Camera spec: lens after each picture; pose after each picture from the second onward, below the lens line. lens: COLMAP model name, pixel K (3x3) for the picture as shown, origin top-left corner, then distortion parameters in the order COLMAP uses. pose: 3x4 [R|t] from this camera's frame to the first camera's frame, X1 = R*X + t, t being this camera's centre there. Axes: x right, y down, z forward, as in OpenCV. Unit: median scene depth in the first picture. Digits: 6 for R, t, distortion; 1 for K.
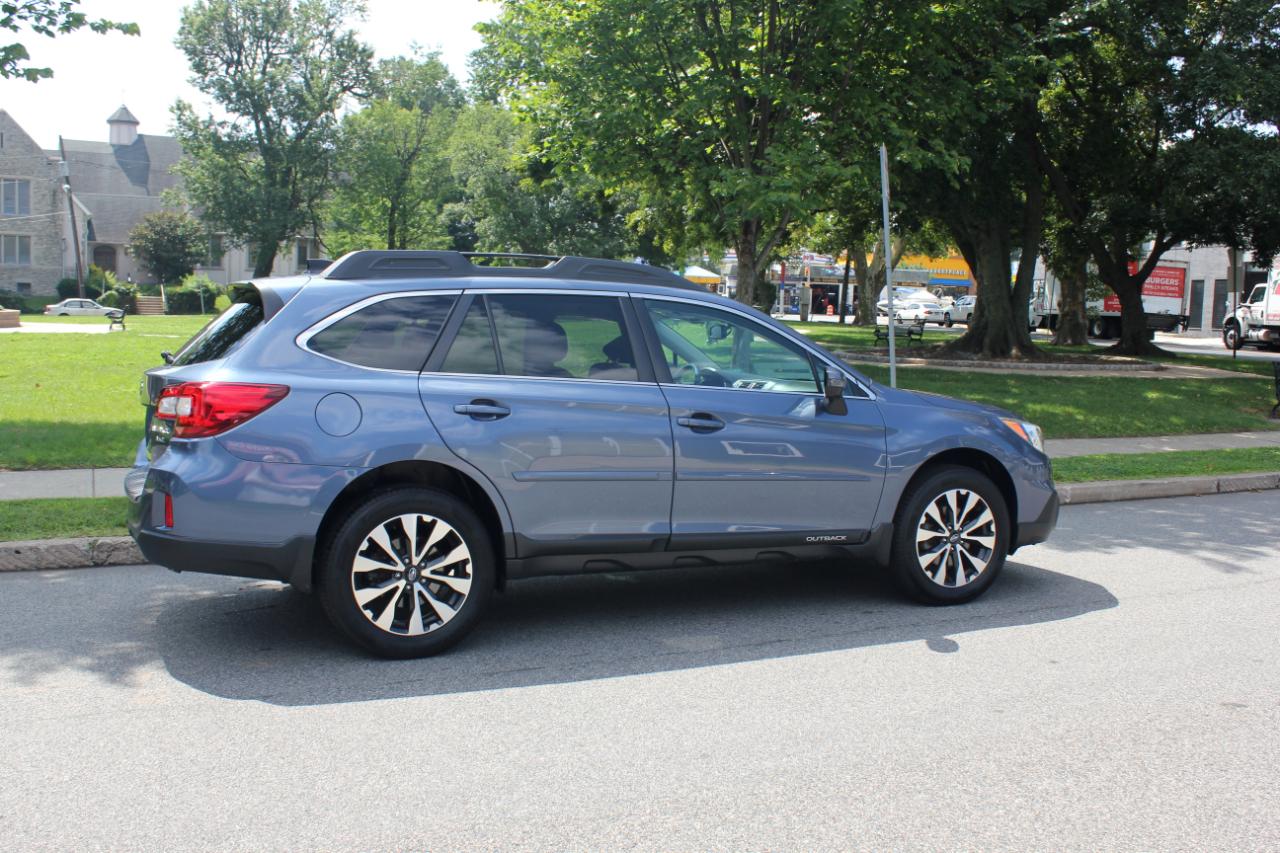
lens RADIAL K [[1260.9, 0, 643.3], [0, 1260.9, 426.3], [0, 0, 1]] dist [-0.146088, 0.174953]
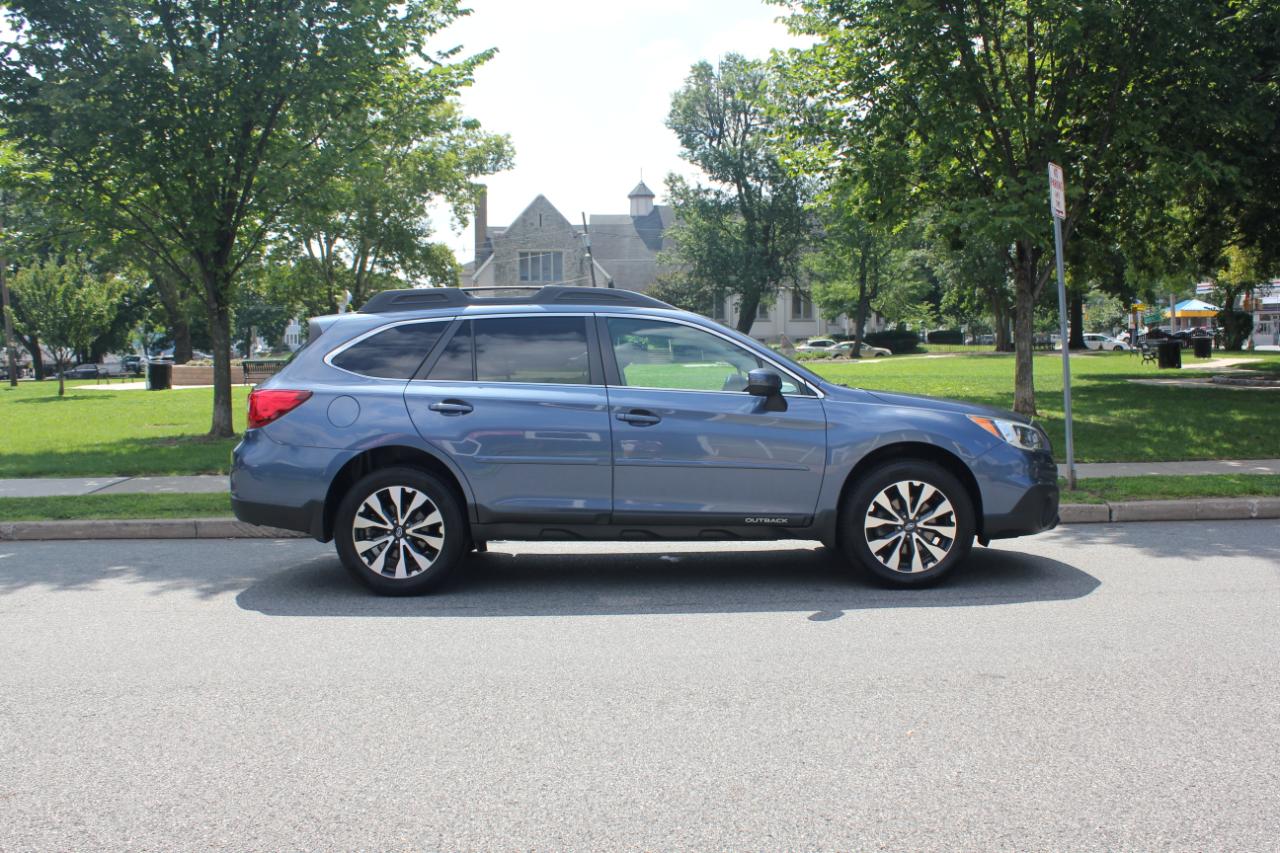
lens RADIAL K [[1212.3, 0, 640.6], [0, 1212.3, 435.7], [0, 0, 1]] dist [-0.145859, 0.174971]
pose [[0.902929, -0.006801, -0.429736, 0.072542], [-0.005003, 0.999641, -0.026333, 0.005818], [0.429760, 0.025927, 0.902571, -0.005709]]
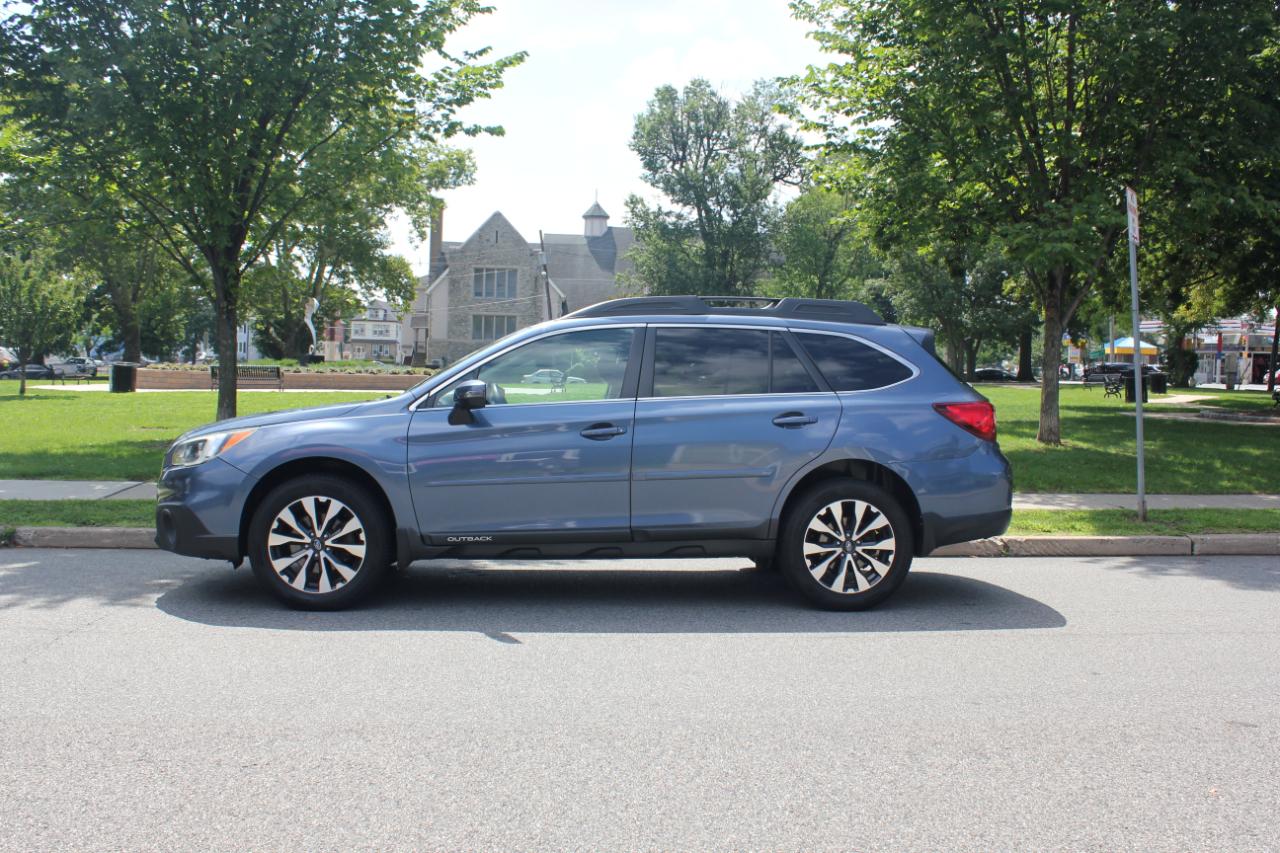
lens RADIAL K [[1187.4, 0, 638.9], [0, 1187.4, 434.1], [0, 0, 1]] dist [-0.149679, 0.172377]
pose [[0.927451, 0.012749, -0.373728, 0.041232], [-0.031871, 0.998477, -0.045031, 0.006279], [0.372585, 0.053675, 0.926445, -0.001645]]
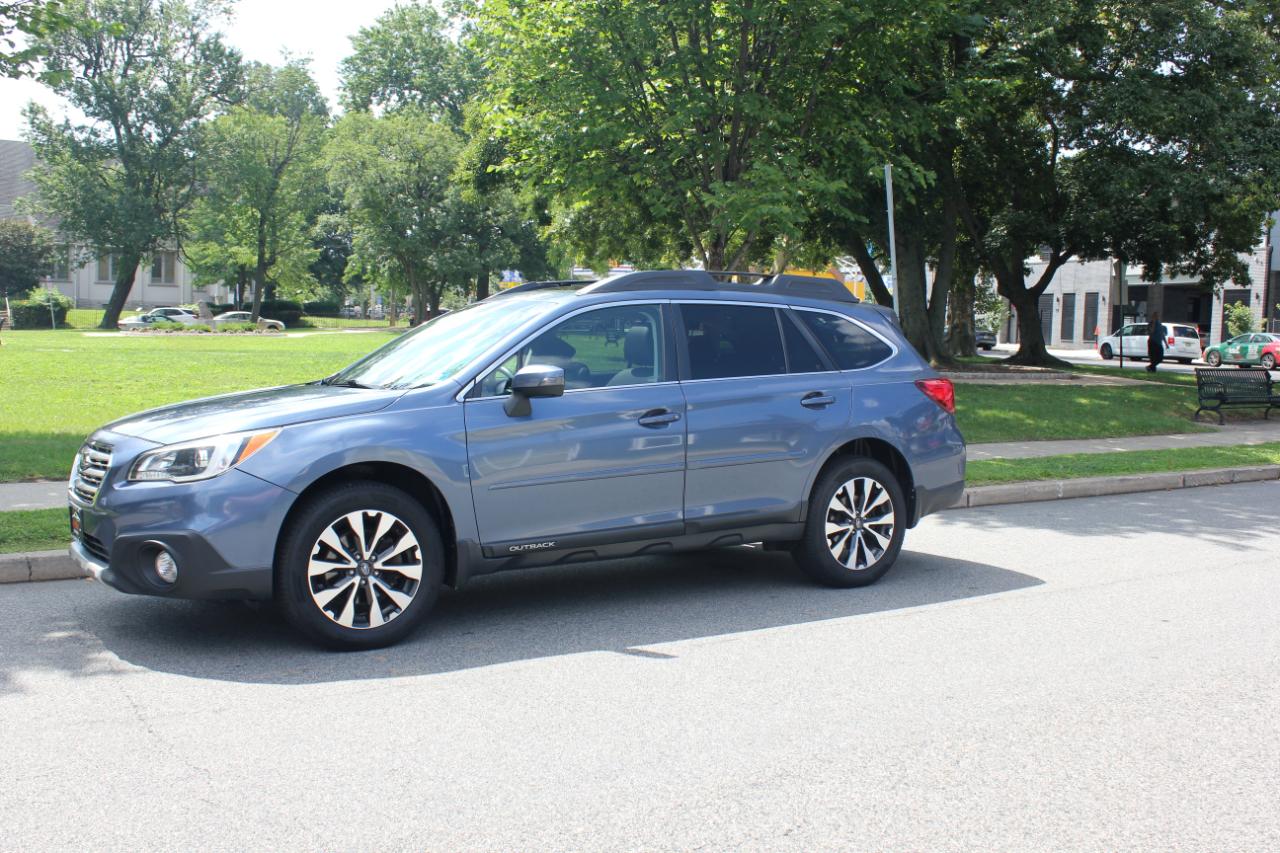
lens RADIAL K [[1301.6, 0, 638.9], [0, 1301.6, 427.5], [0, 0, 1]] dist [-0.153527, 0.203105]
pose [[0.992663, -0.010788, 0.120430, -0.035382], [0.012478, 0.999834, -0.013285, 0.002617], [-0.120266, 0.014690, 0.992633, -0.013337]]
